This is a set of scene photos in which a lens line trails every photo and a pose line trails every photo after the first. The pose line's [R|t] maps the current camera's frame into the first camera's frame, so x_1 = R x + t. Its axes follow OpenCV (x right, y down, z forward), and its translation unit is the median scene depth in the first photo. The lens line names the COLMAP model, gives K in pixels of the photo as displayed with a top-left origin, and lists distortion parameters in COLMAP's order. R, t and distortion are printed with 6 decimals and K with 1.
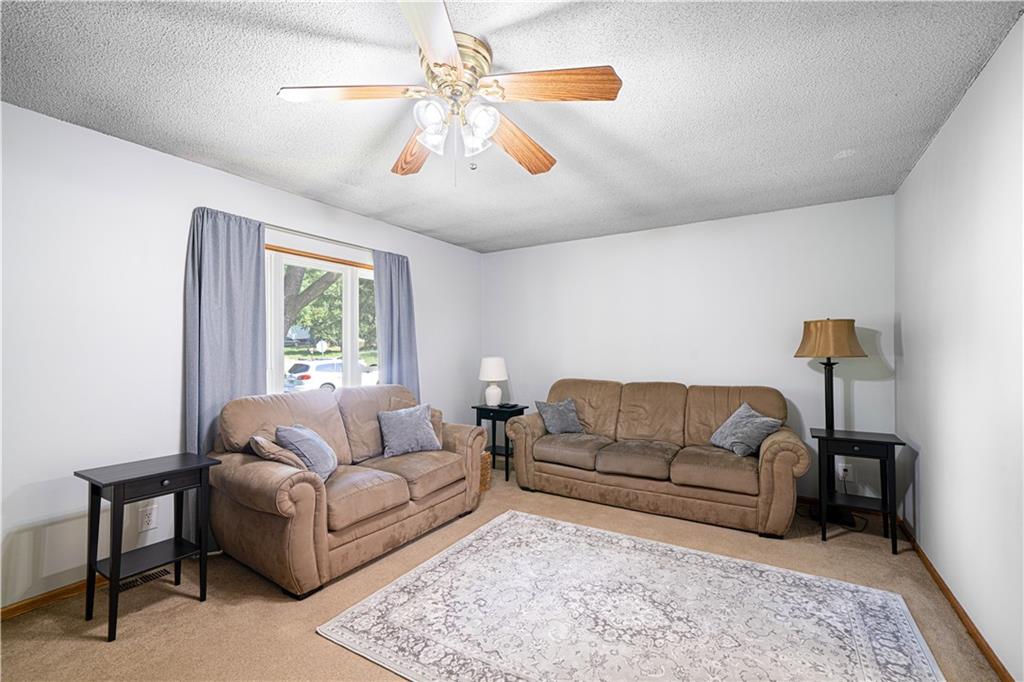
lens RADIAL K [[447.2, 0, 511.4], [0, 447.2, 342.7], [0, 0, 1]] dist [0.004407, 0.001311]
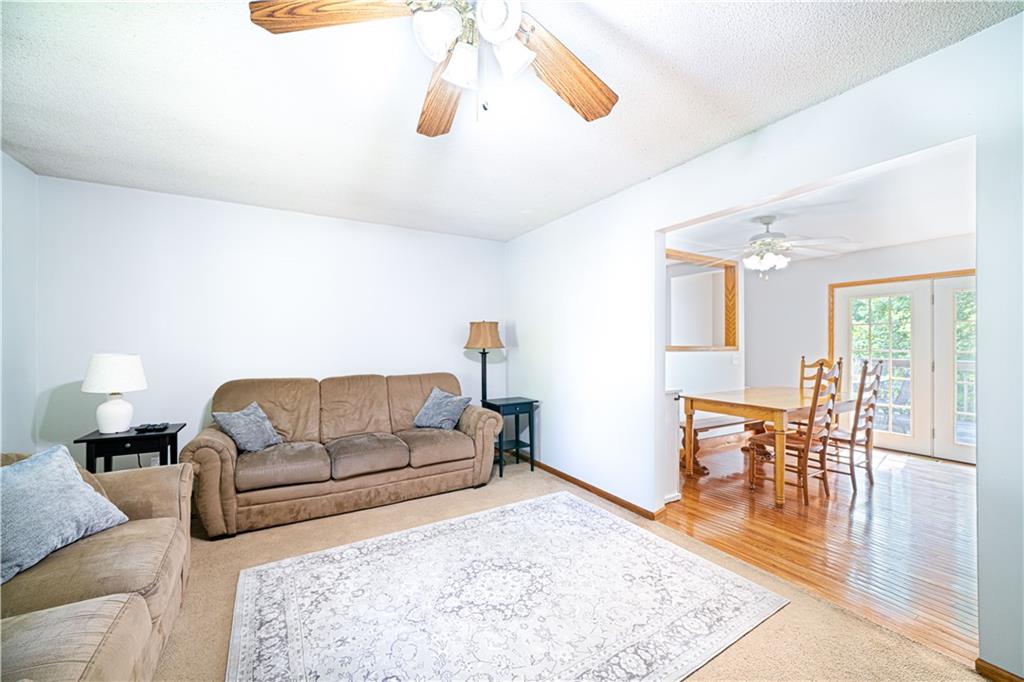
lens RADIAL K [[400.5, 0, 514.6], [0, 400.5, 340.4], [0, 0, 1]] dist [-0.003815, 0.000284]
pose [[0.460787, 0.008201, 0.887473, -0.367478], [-0.015009, 0.999886, -0.001447, 0.007952], [-0.887384, -0.012654, 0.460858, 0.339094]]
